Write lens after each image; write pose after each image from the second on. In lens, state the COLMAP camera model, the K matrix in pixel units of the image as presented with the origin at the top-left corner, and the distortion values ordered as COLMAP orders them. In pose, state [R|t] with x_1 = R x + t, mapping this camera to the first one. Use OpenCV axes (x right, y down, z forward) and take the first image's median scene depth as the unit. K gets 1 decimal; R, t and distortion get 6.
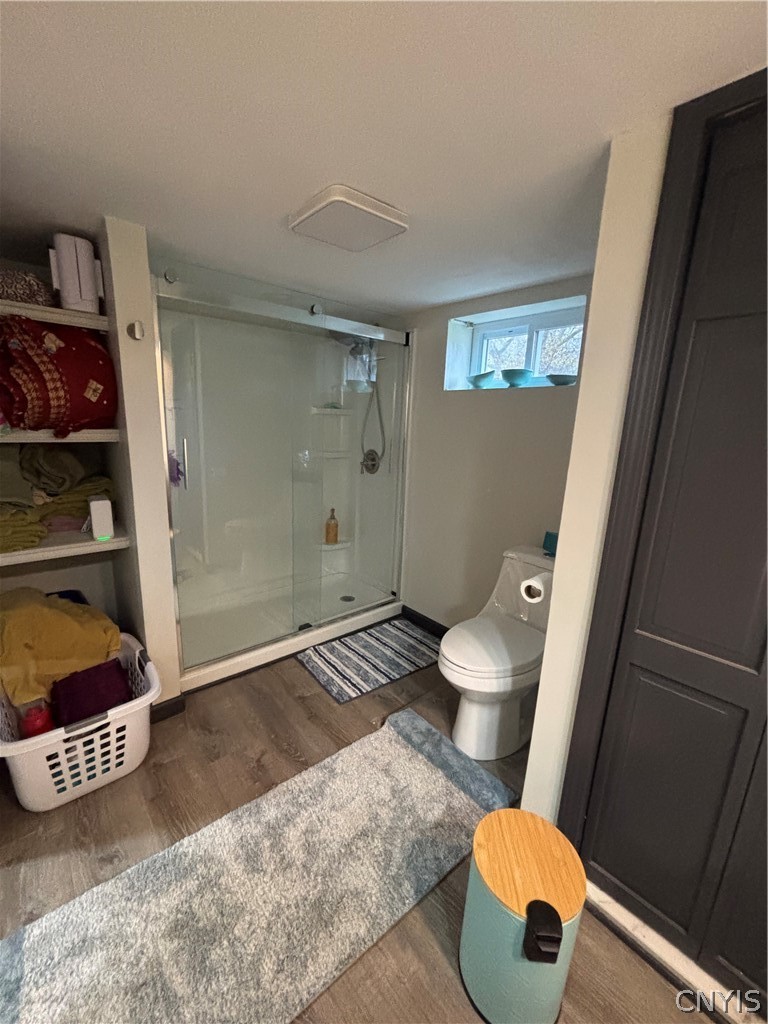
lens RADIAL K [[415.4, 0, 382.3], [0, 415.4, 511.7], [0, 0, 1]] dist [-0.007113, 0.000232]
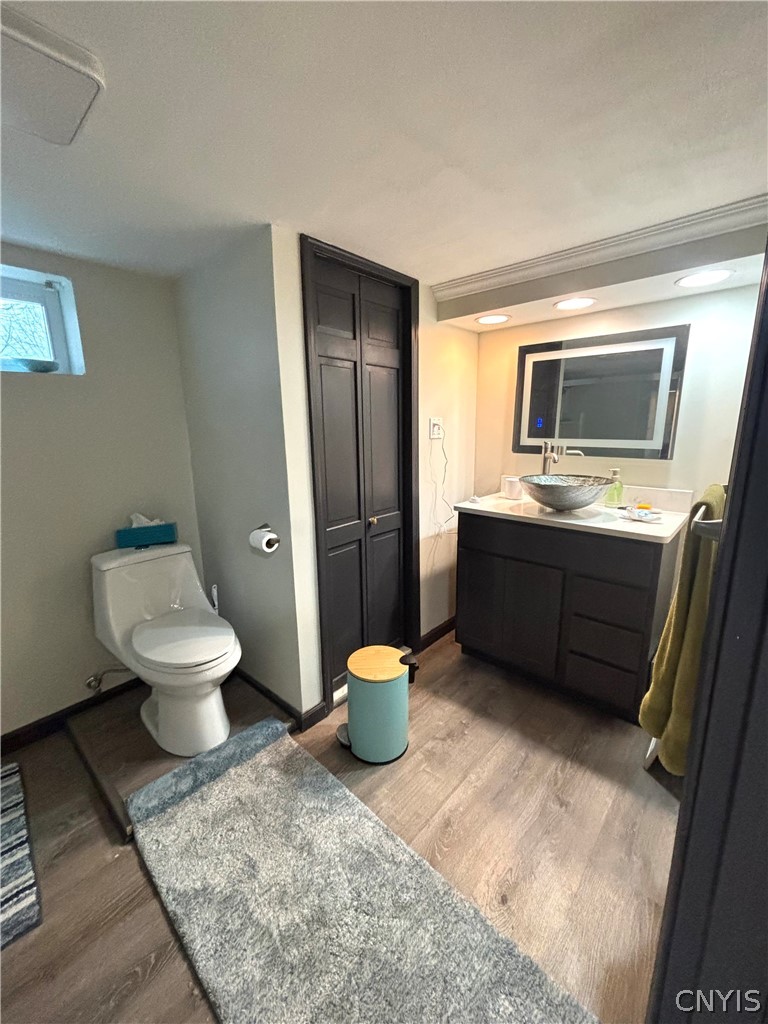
lens RADIAL K [[415.4, 0, 384.4], [0, 415.4, 512.3], [0, 0, 1]] dist [-0.007113, 0.000232]
pose [[-0.131118, -0.241632, 0.961469, -0.729102], [0.226575, 0.936868, 0.266348, -0.129949], [-0.965128, 0.252768, -0.068092, 0.577110]]
